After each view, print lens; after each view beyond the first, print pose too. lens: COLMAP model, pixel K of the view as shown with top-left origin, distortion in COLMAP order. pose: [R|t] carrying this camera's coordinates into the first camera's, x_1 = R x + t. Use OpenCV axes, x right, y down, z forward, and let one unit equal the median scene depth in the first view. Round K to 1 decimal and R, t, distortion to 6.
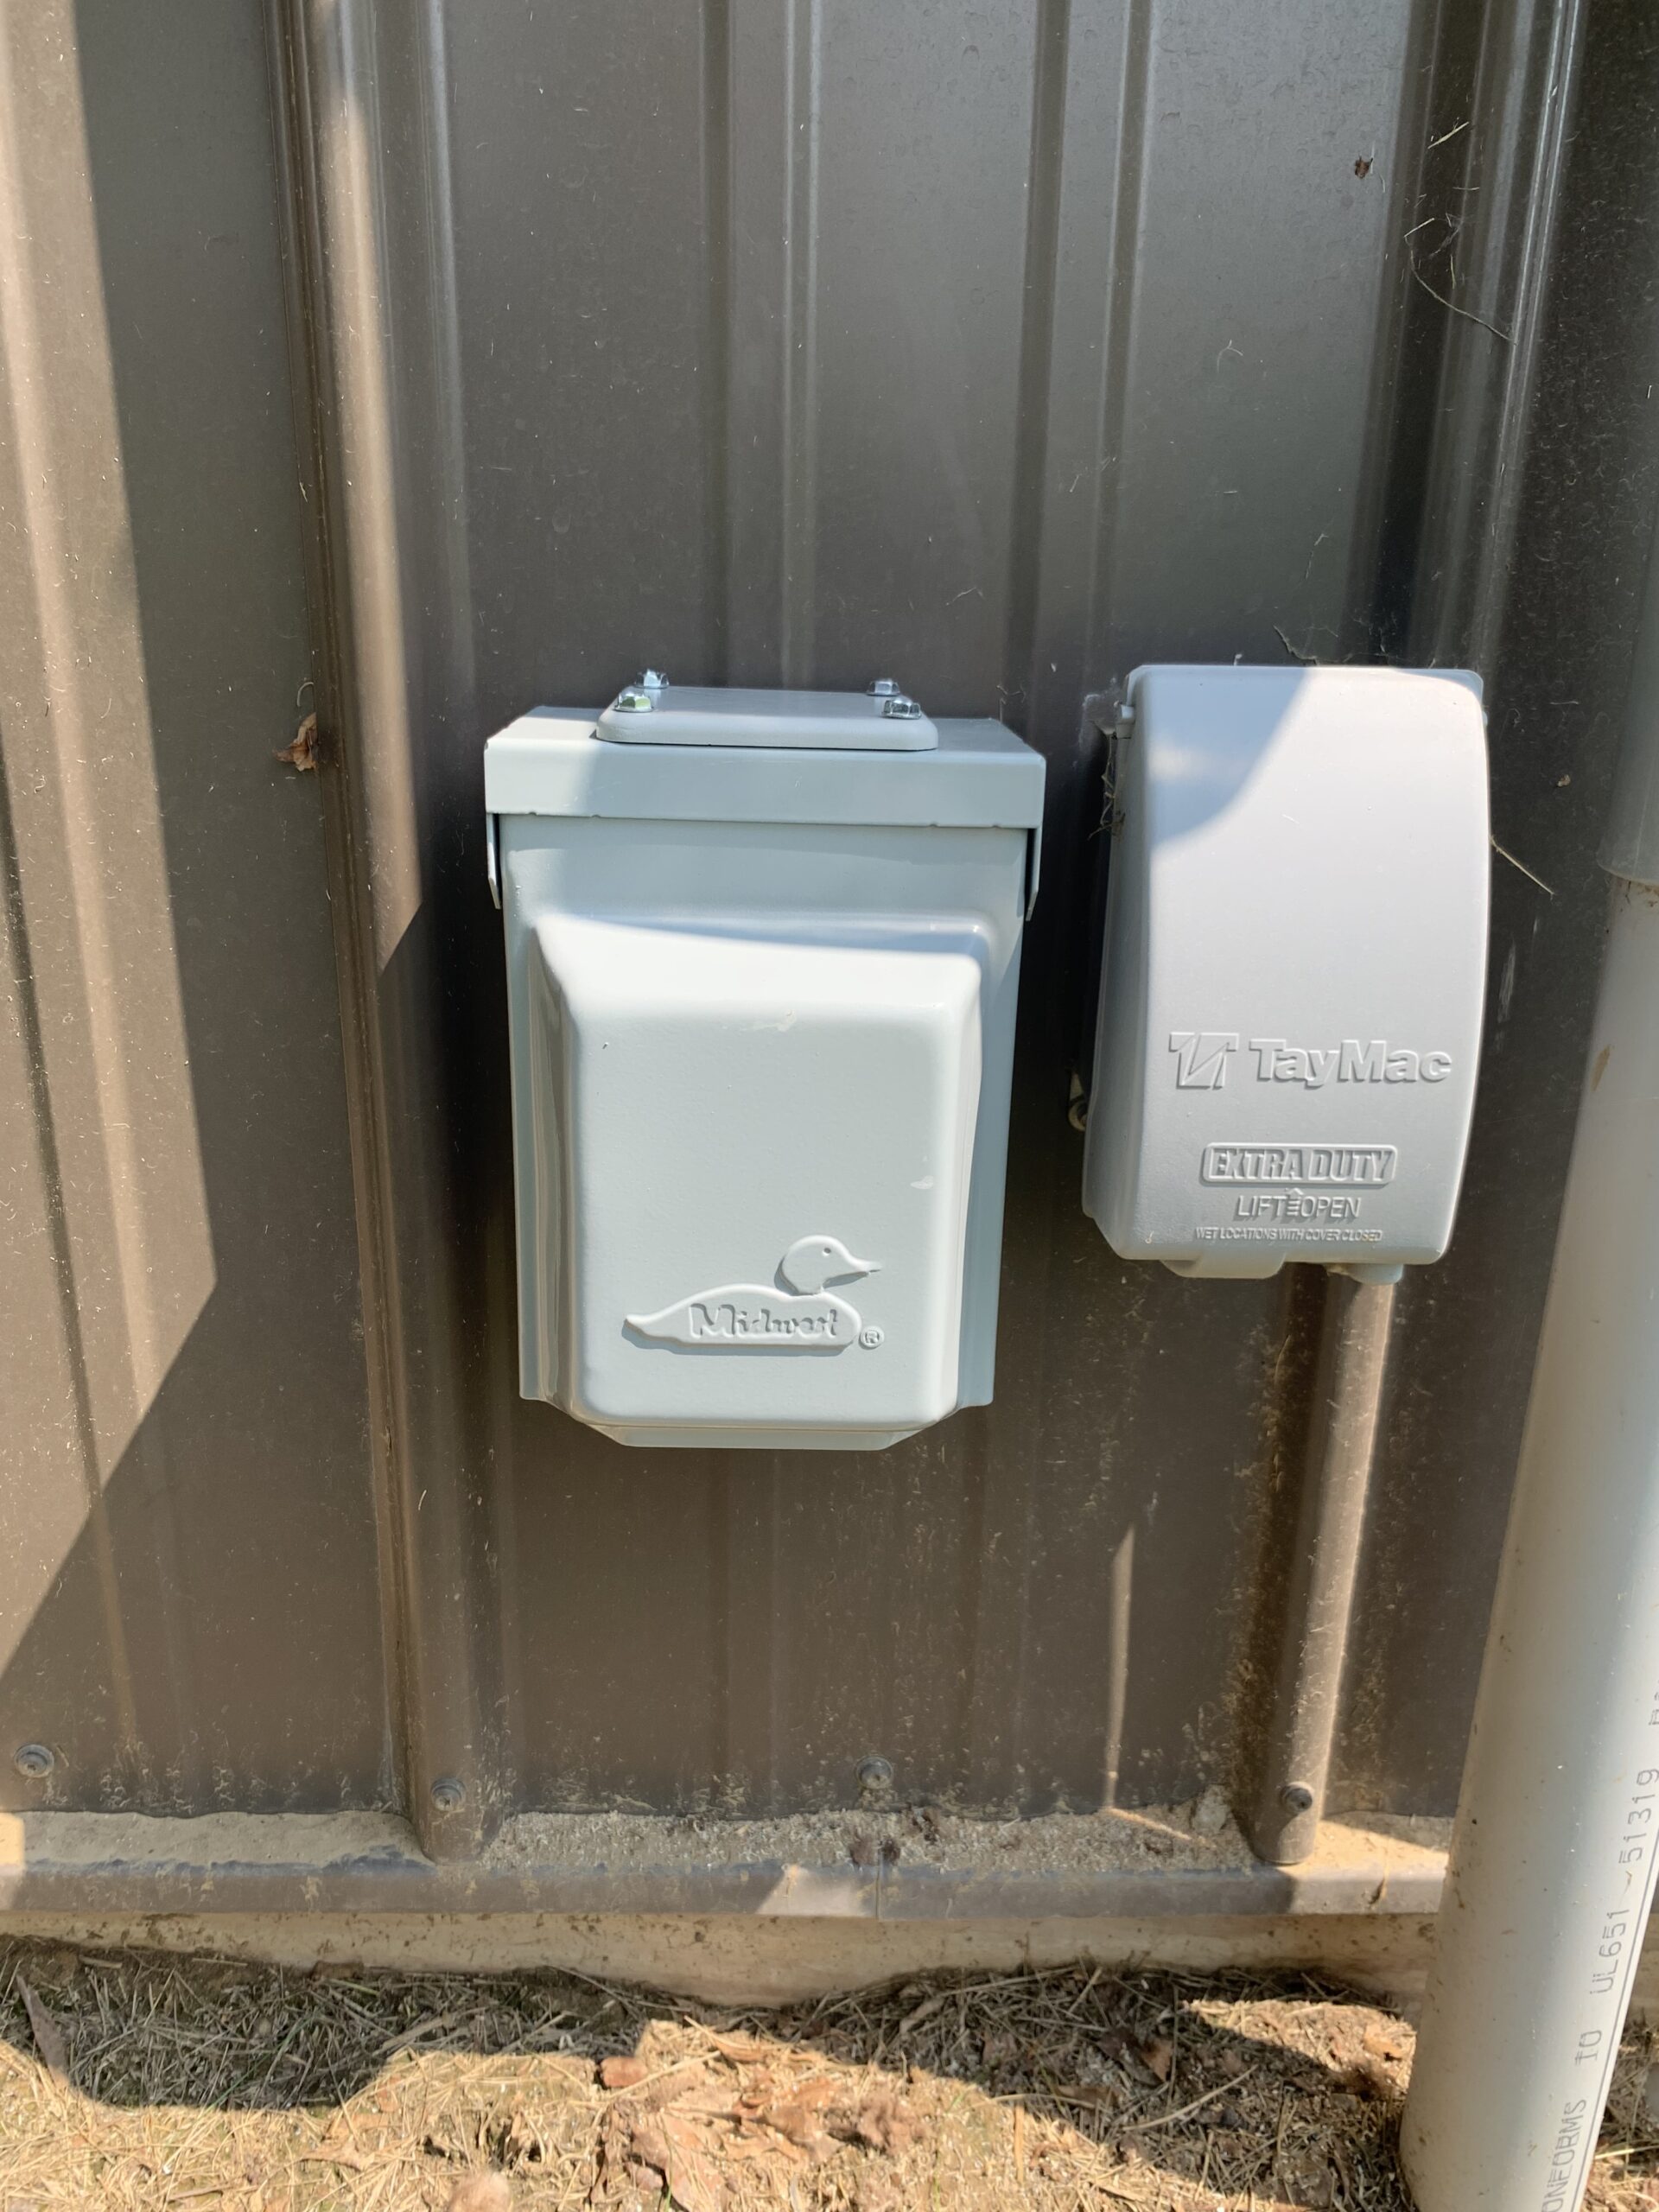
lens RADIAL K [[1619.2, 0, 821.5], [0, 1619.2, 1112.2], [0, 0, 1]] dist [-0.008729, -0.032811]
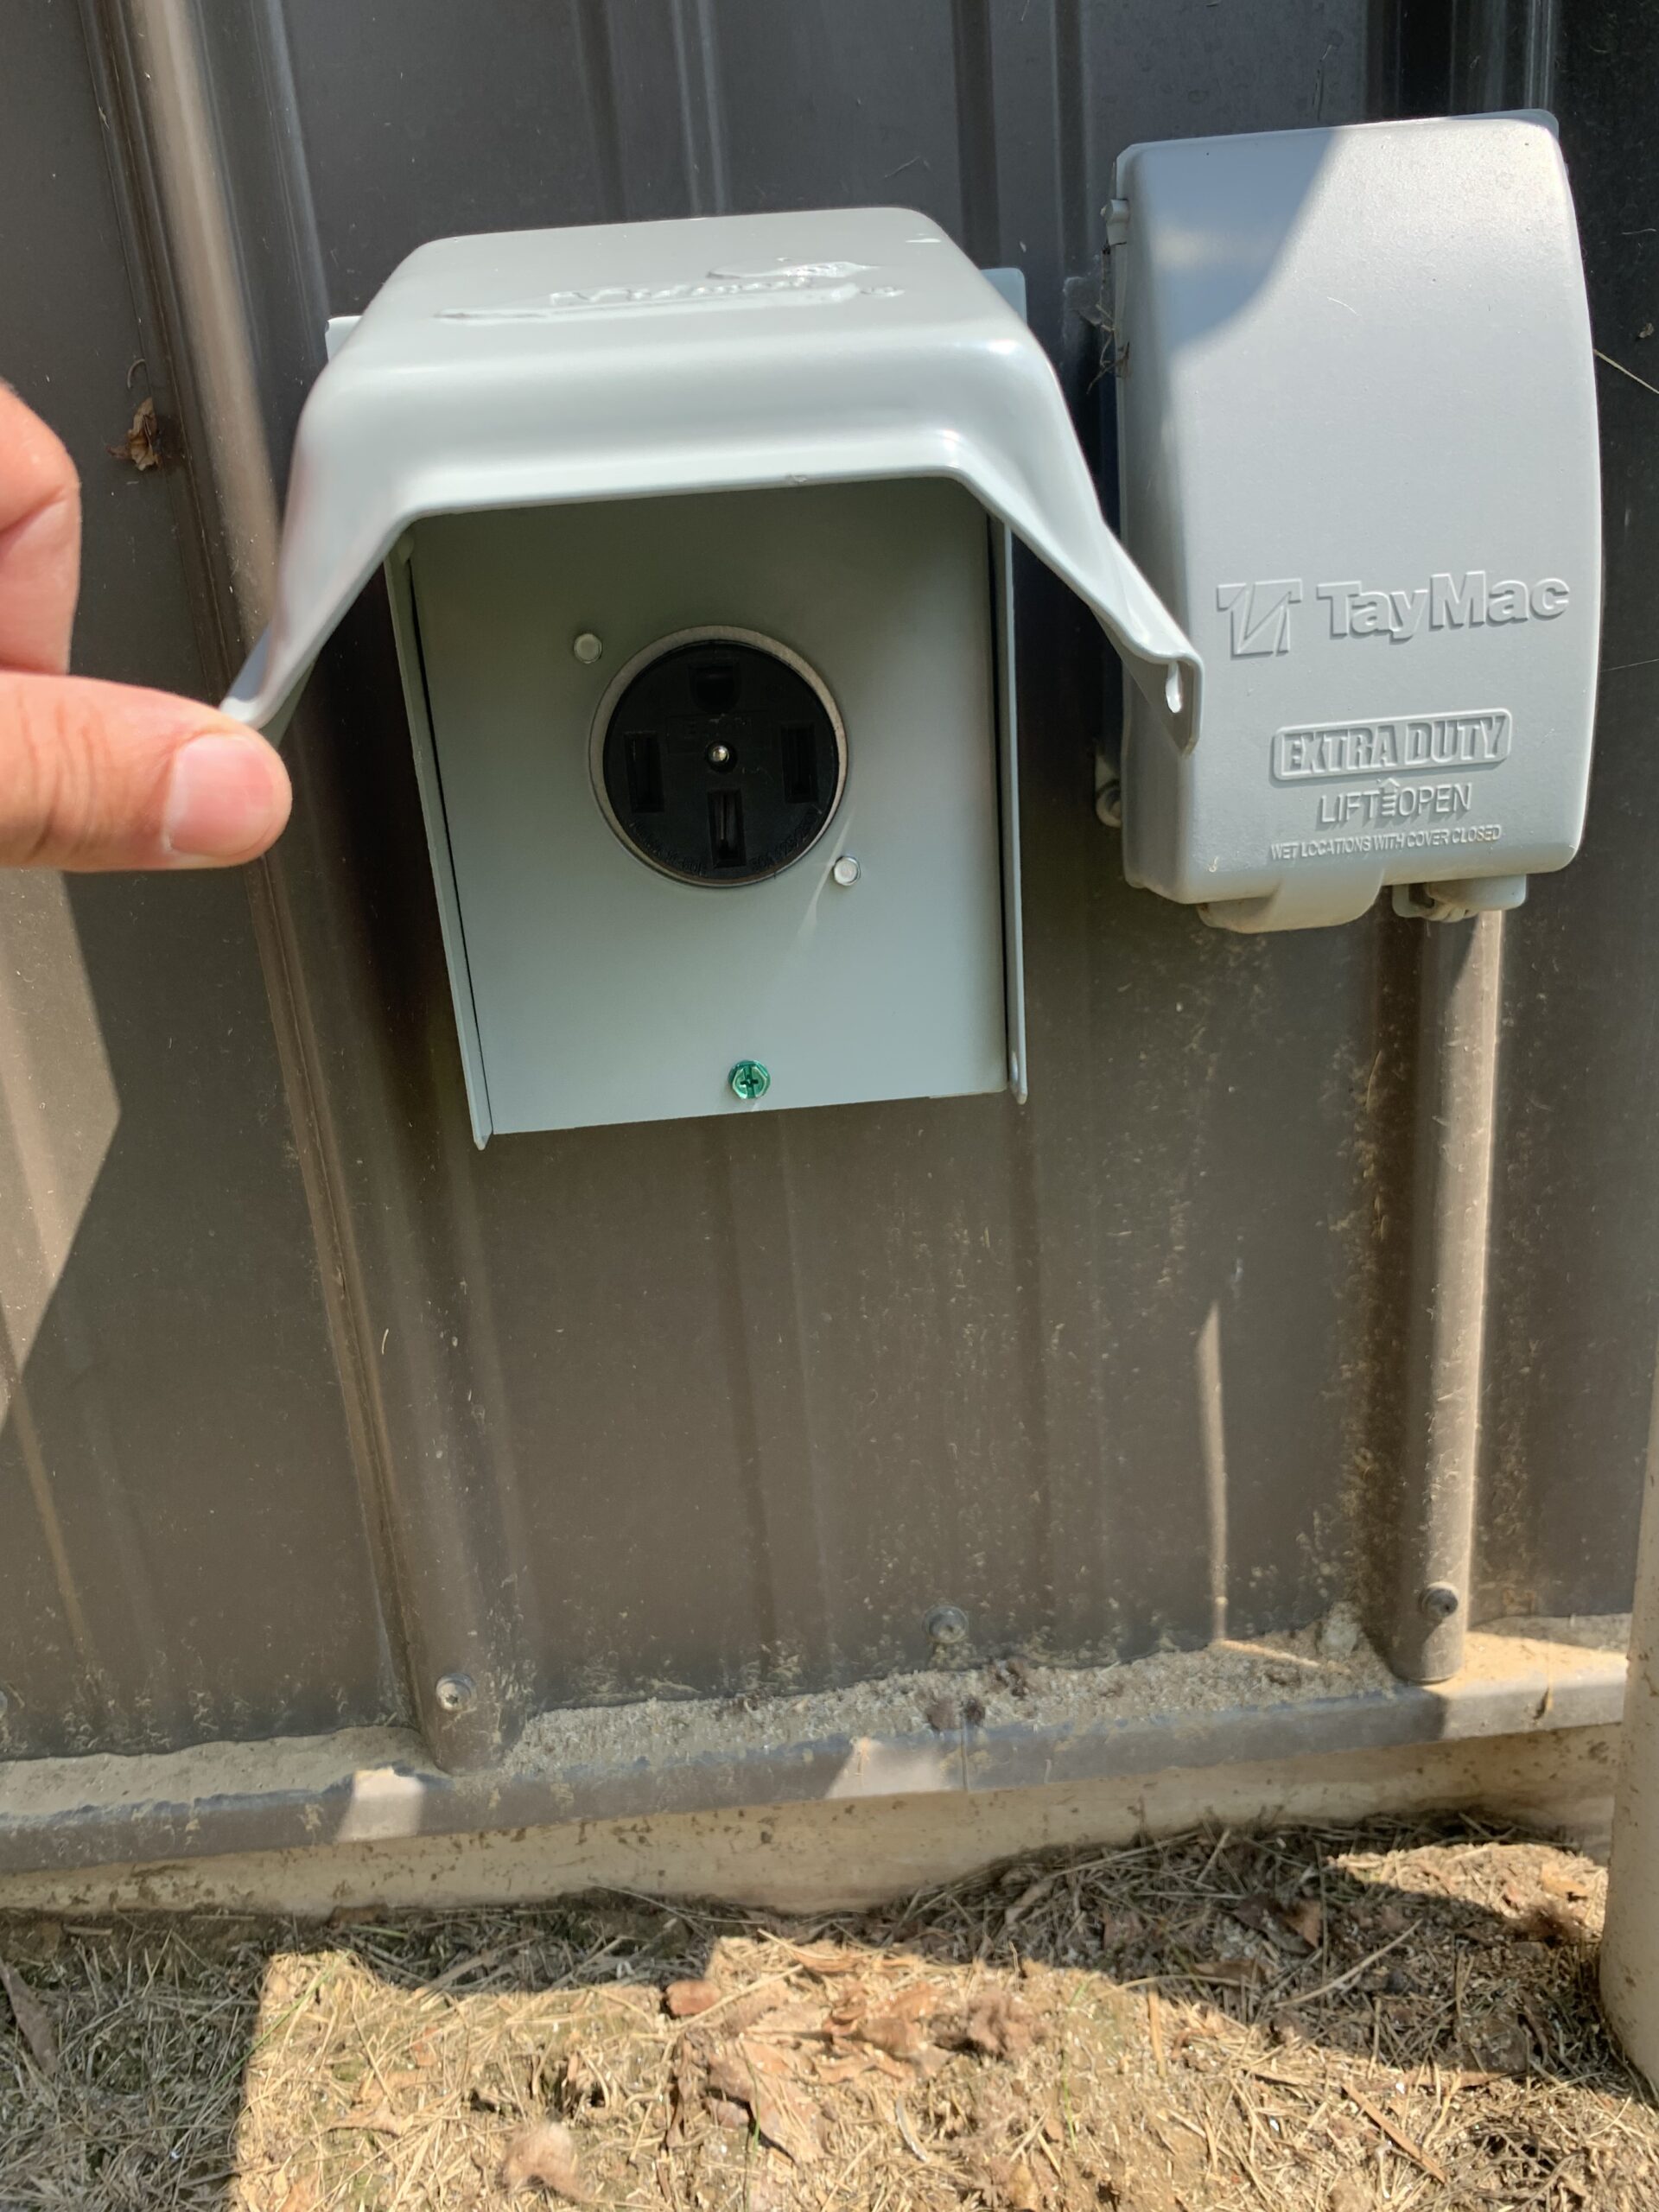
lens RADIAL K [[1619.2, 0, 822.4], [0, 1619.2, 1104.0], [0, 0, 1]] dist [-0.008729, -0.032811]
pose [[0.994862, -0.100624, -0.011109, 0.004426], [0.100686, 0.994905, 0.005168, 0.122045], [0.010532, -0.006260, 0.999925, 0.136928]]
